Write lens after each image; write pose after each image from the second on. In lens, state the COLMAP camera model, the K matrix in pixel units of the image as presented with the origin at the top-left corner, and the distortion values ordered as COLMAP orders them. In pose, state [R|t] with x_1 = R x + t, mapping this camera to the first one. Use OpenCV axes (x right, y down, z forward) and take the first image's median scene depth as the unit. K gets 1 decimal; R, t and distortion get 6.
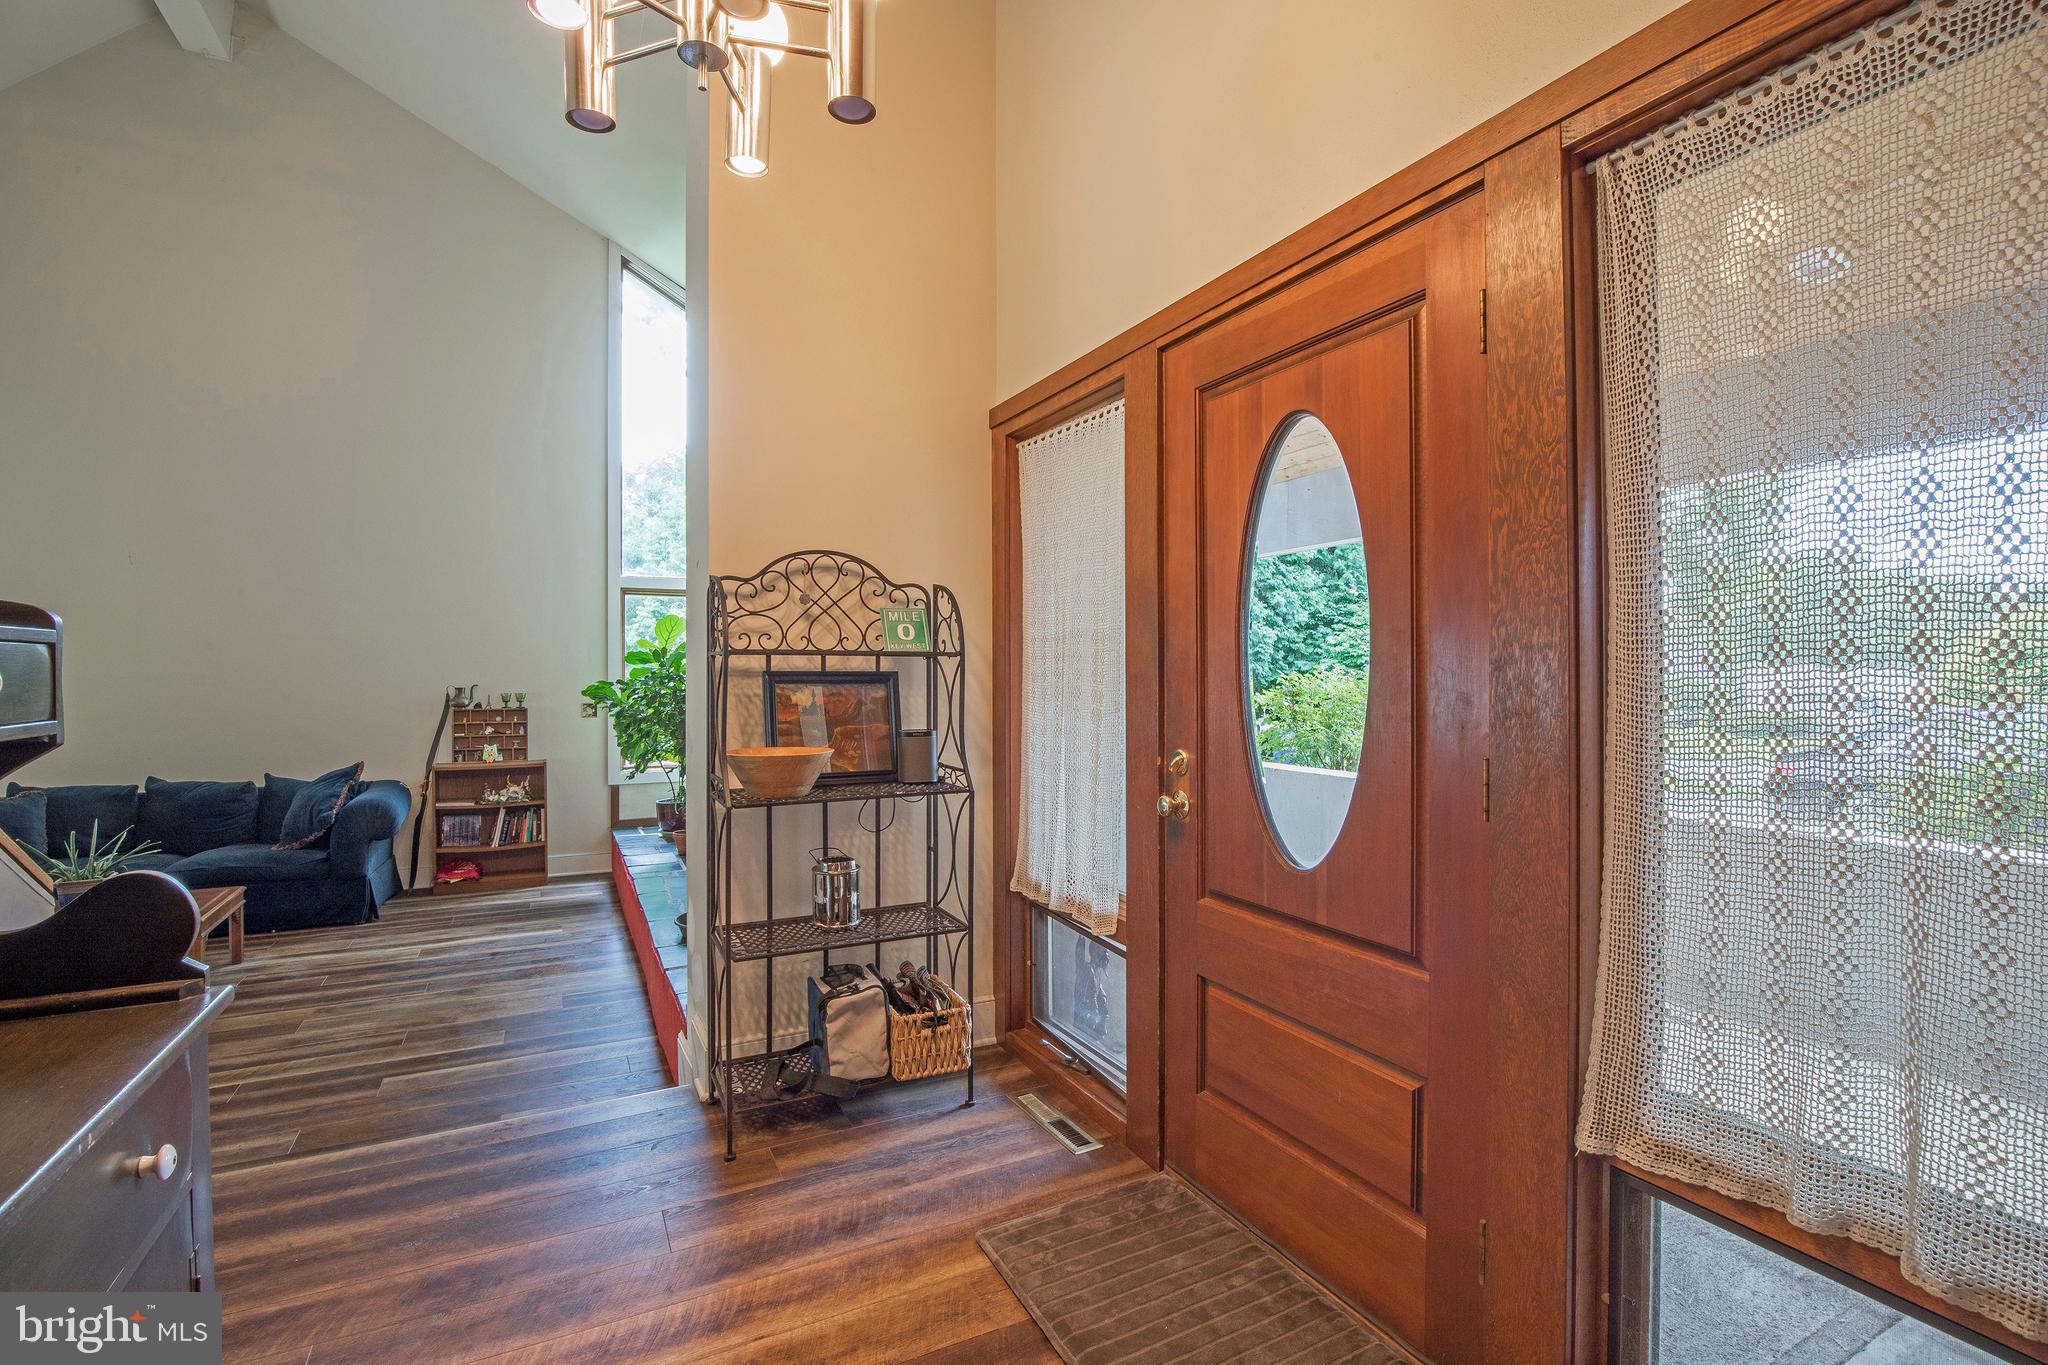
lens RADIAL K [[941.3, 0, 1025.4], [0, 941.3, 683.4], [0, 0, 1]] dist [-0.021699, 0.000224]
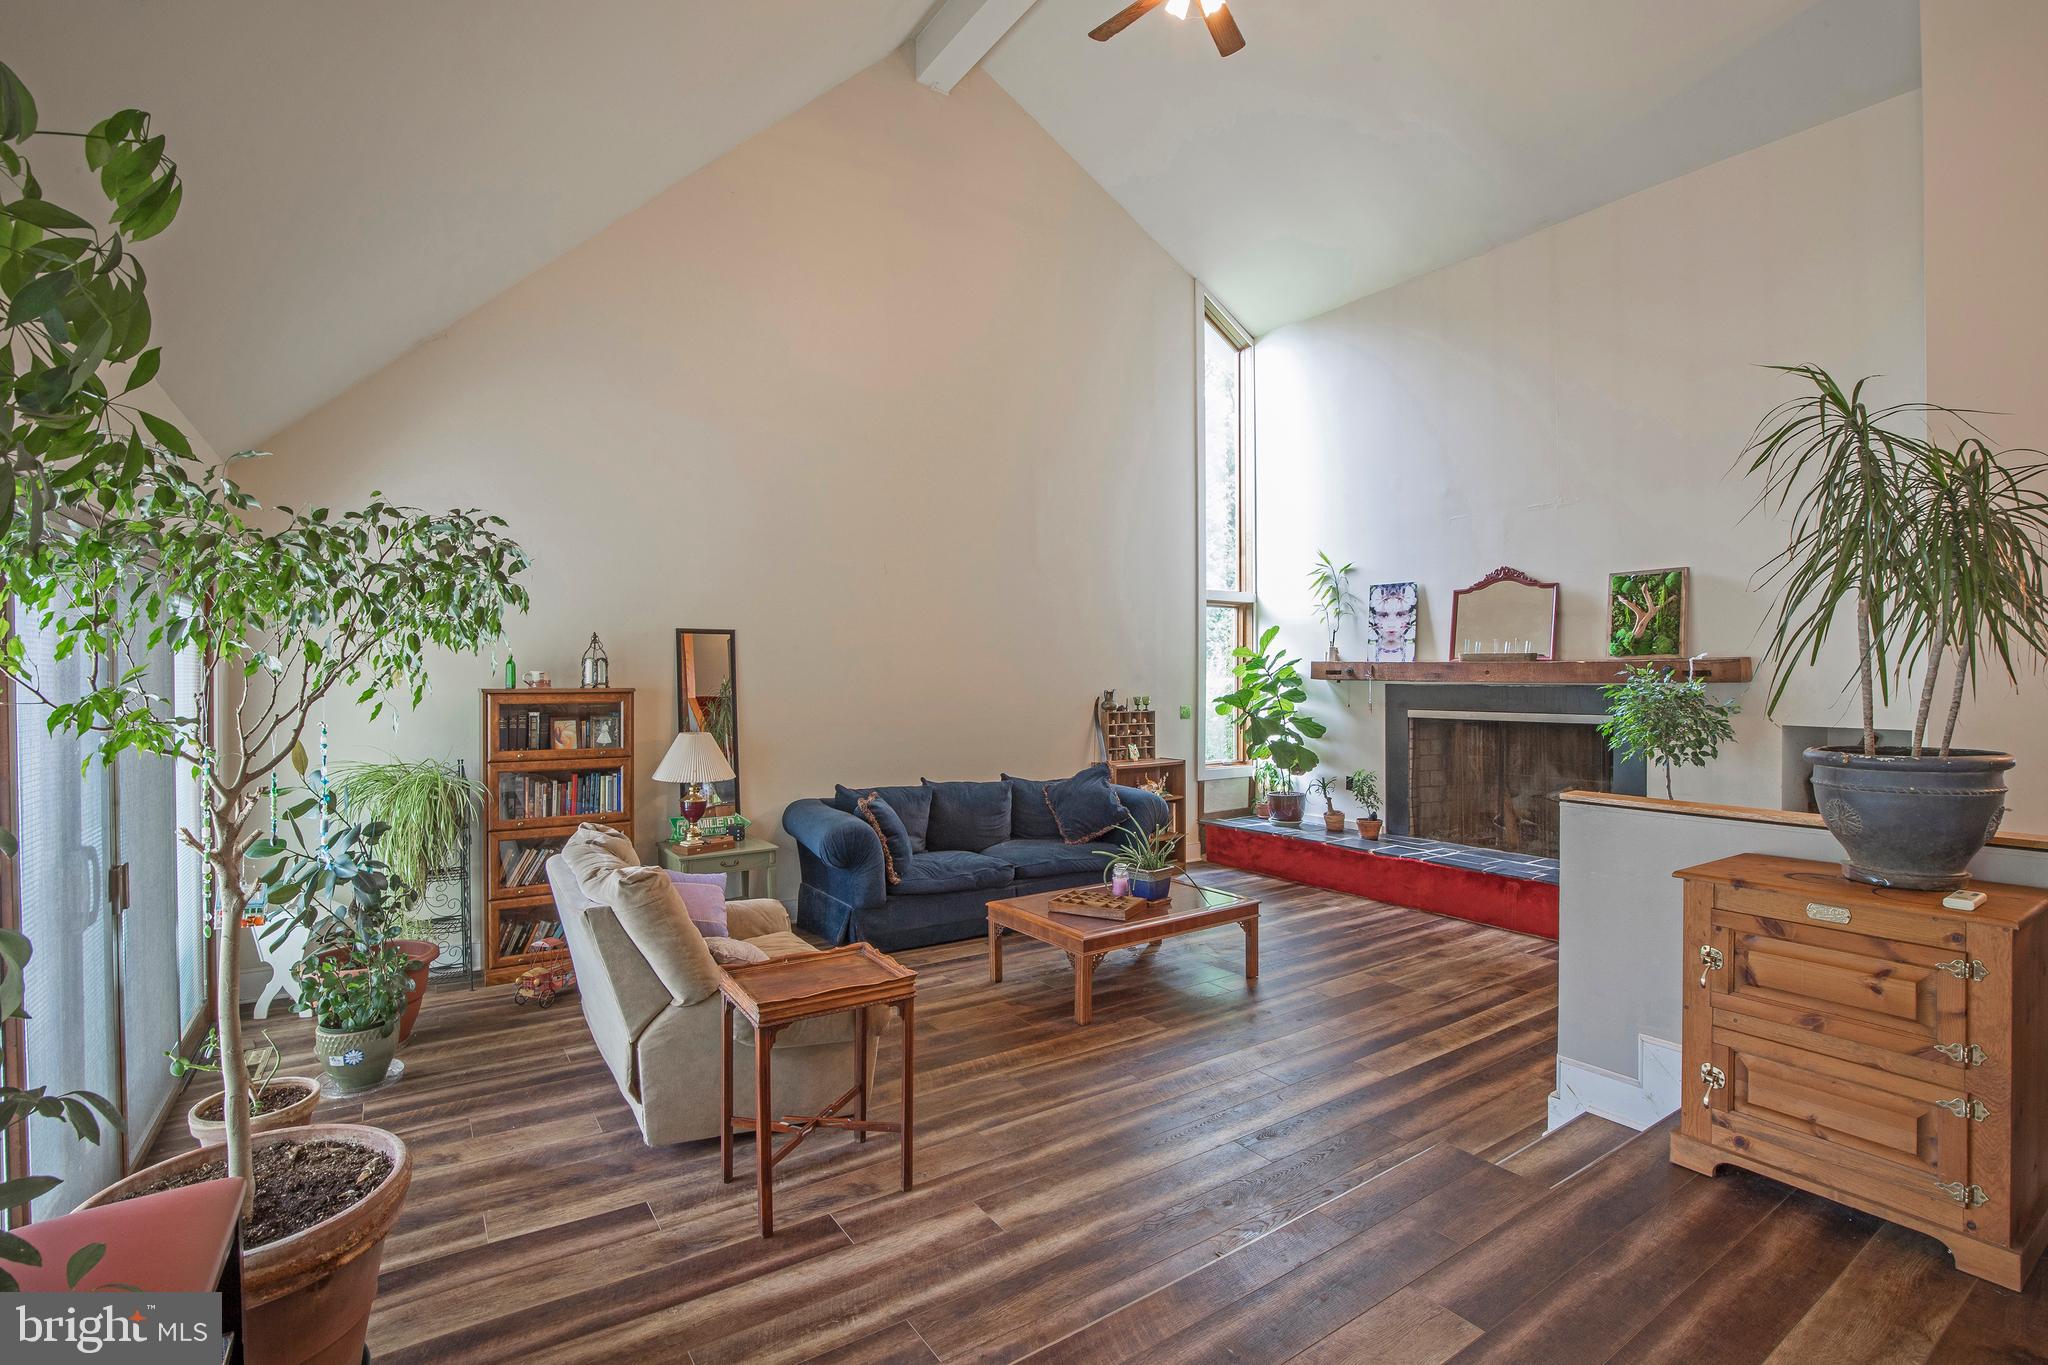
lens RADIAL K [[941.3, 0, 1027.1], [0, 941.3, 681.3], [0, 0, 1]] dist [-0.021699, 0.000224]
pose [[0.992079, -0.003922, 0.125556, -0.834693], [0.004678, 0.999973, -0.005725, -0.002397], [-0.125531, 0.006267, 0.992070, -0.059676]]
